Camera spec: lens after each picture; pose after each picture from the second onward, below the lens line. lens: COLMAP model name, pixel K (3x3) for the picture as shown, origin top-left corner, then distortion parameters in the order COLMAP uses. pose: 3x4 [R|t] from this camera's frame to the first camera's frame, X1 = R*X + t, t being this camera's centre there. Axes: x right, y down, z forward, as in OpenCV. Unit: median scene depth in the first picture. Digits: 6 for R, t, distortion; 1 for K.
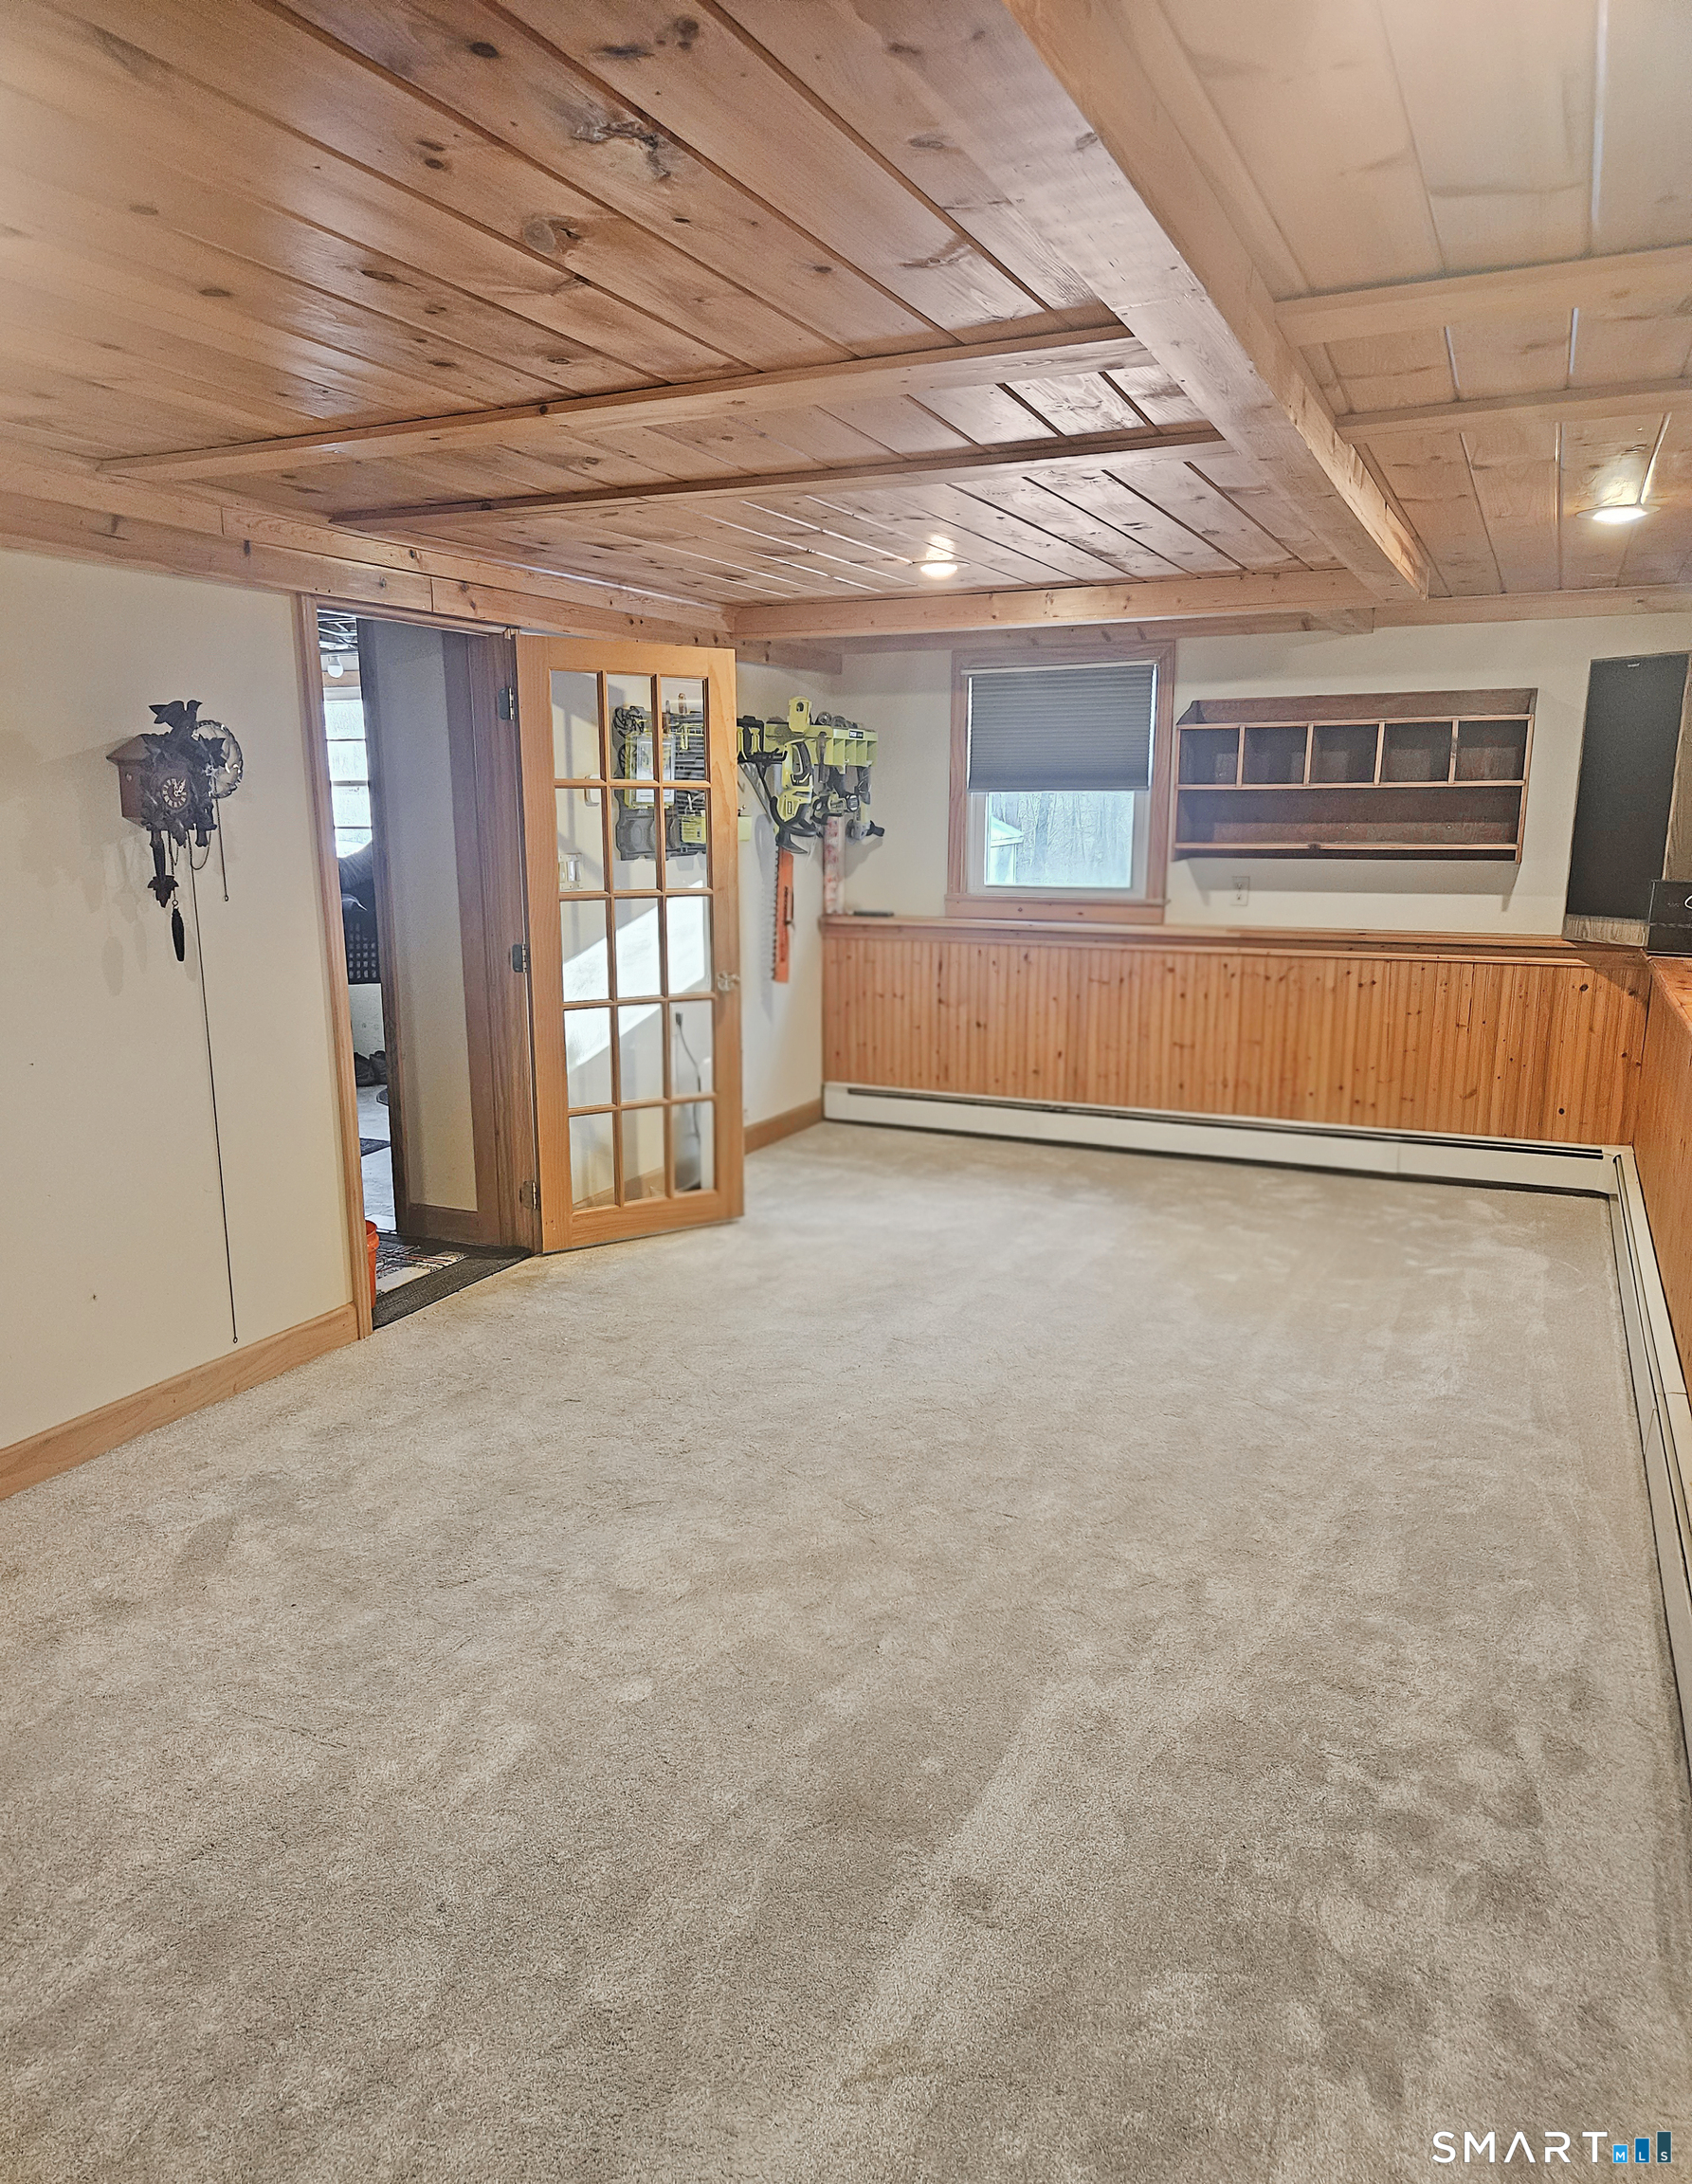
lens RADIAL K [[1535.8, 0, 846.0], [0, 1535.8, 1092.0], [0, 0, 1]] dist [0.052632, -0.045243]
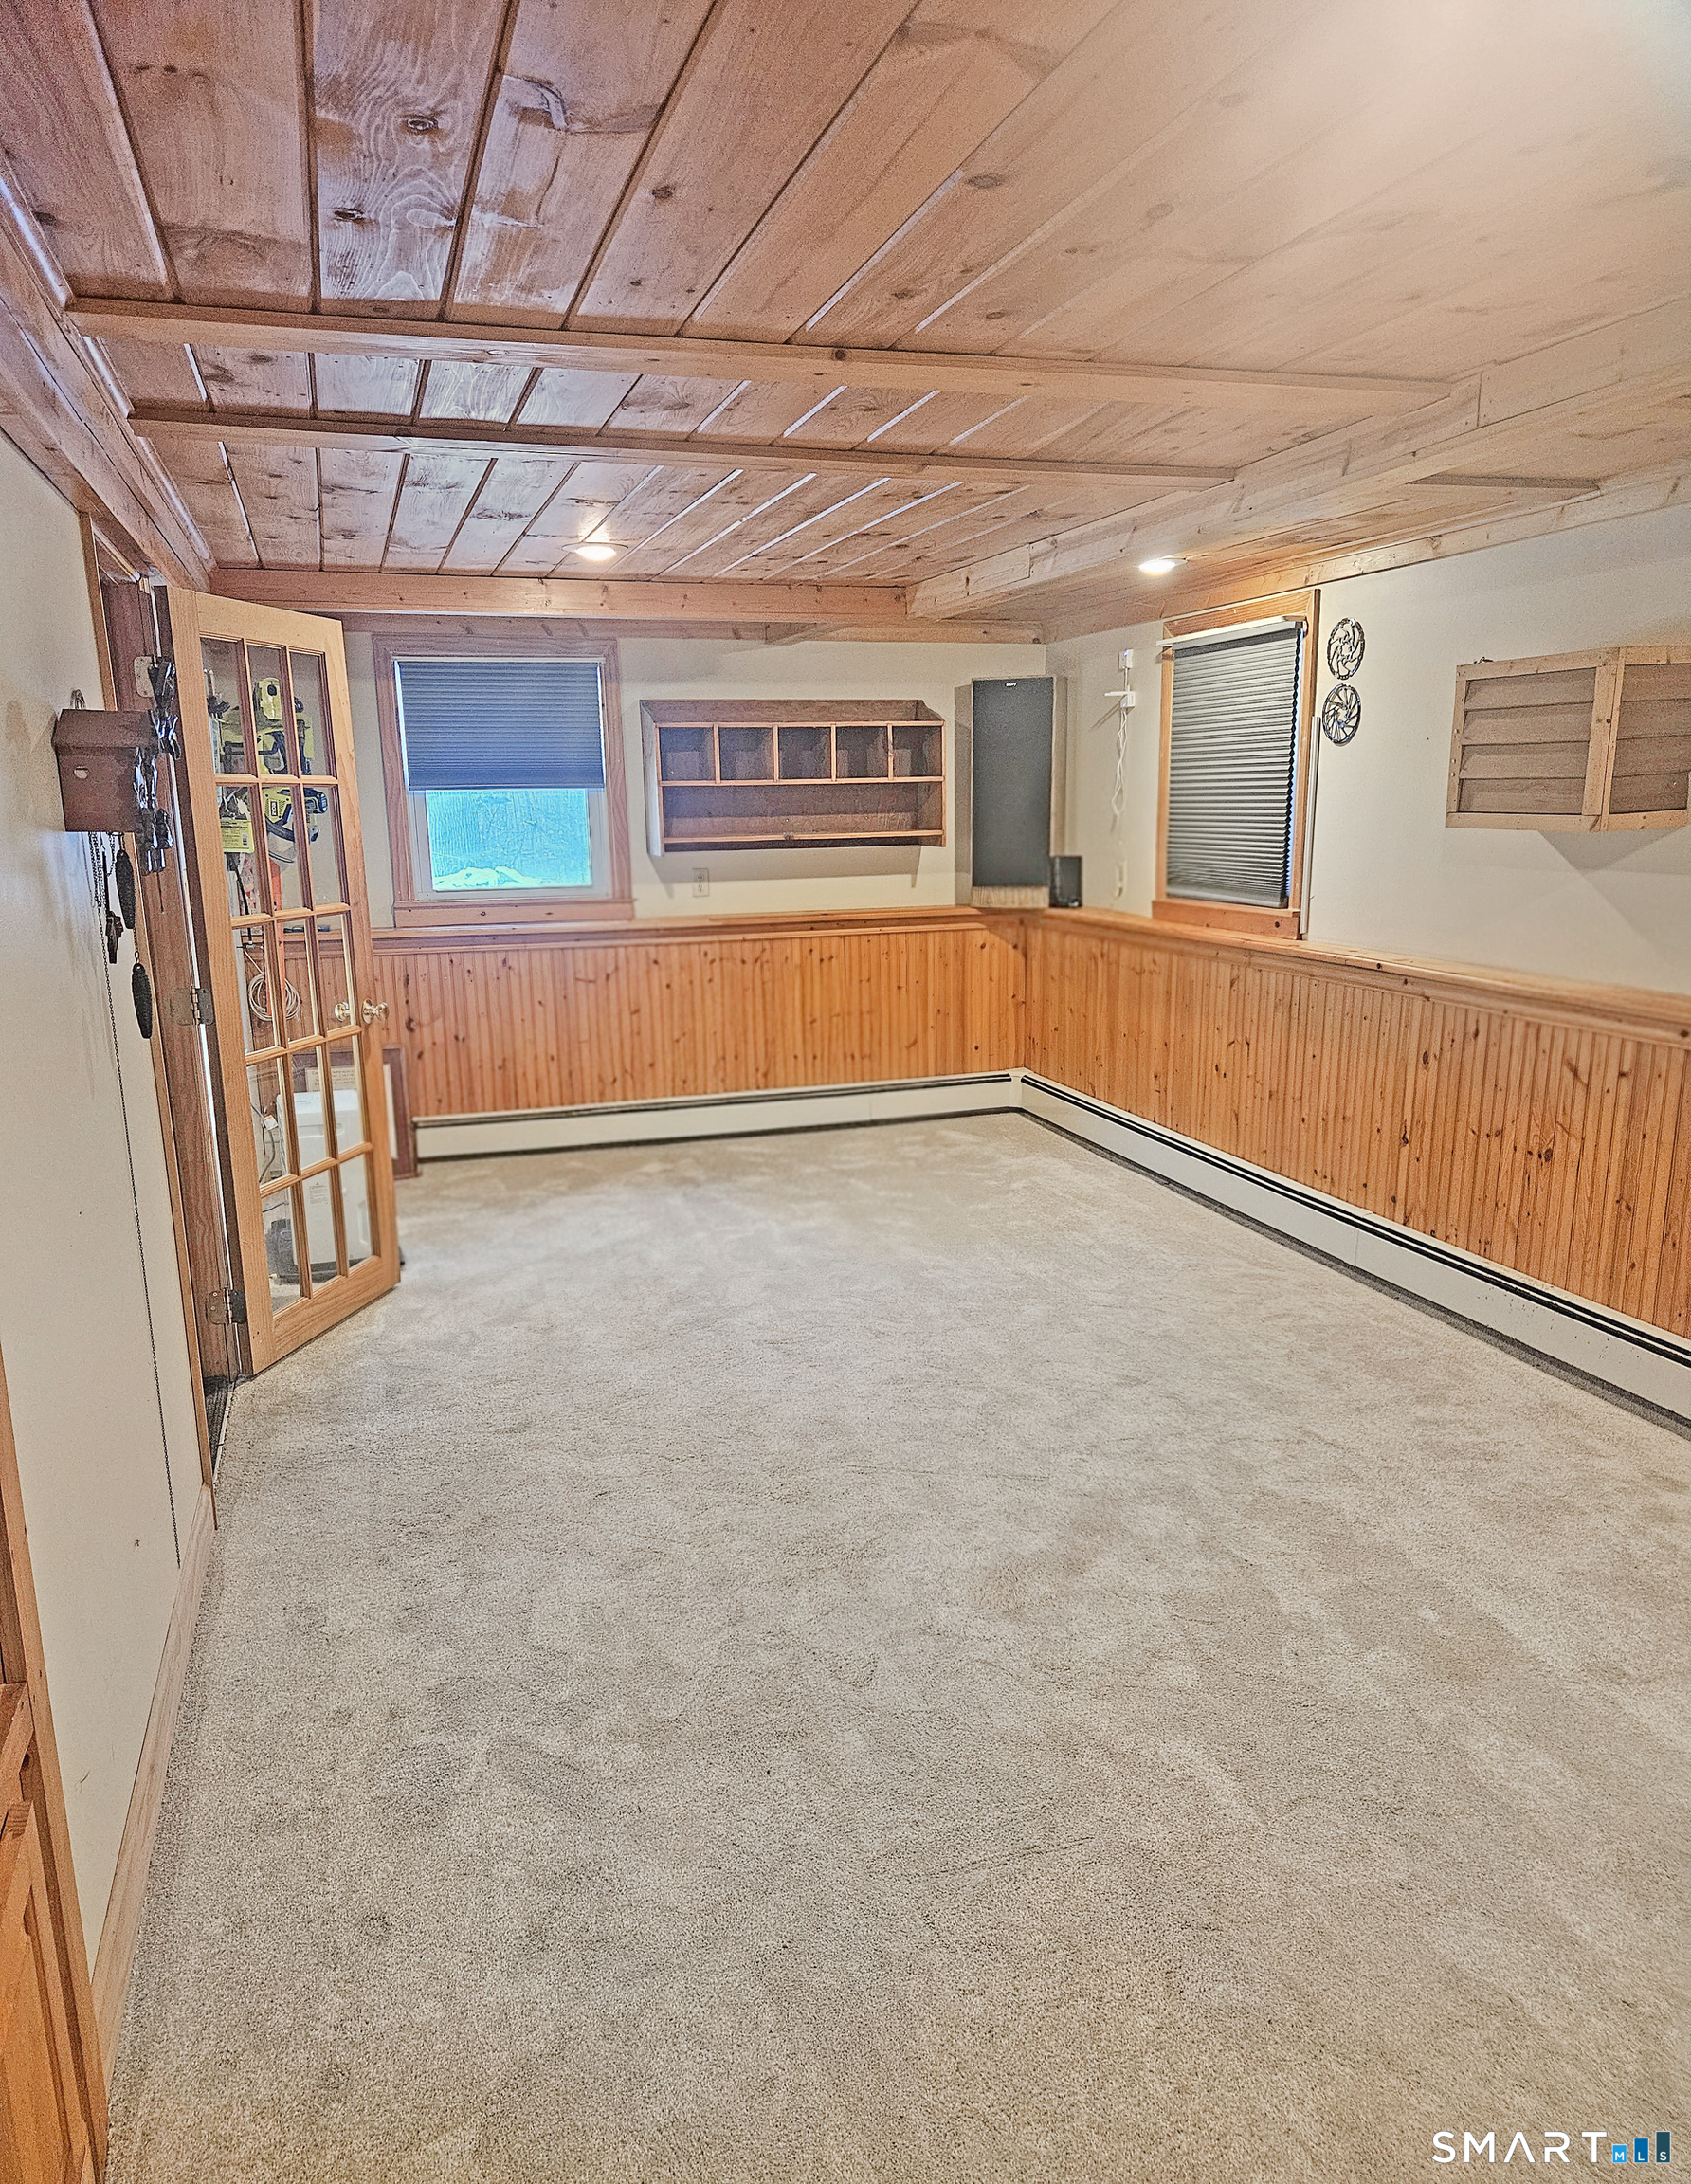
lens RADIAL K [[1502.1, 0, 851.1], [0, 1502.1, 1121.1], [0, 0, 1]] dist [0.042389, -0.000708]
pose [[0.730253, -0.156705, 0.664961, -0.407756], [0.143304, 0.986819, 0.075180, -0.033545], [-0.667978, 0.040391, 0.743084, 0.180801]]
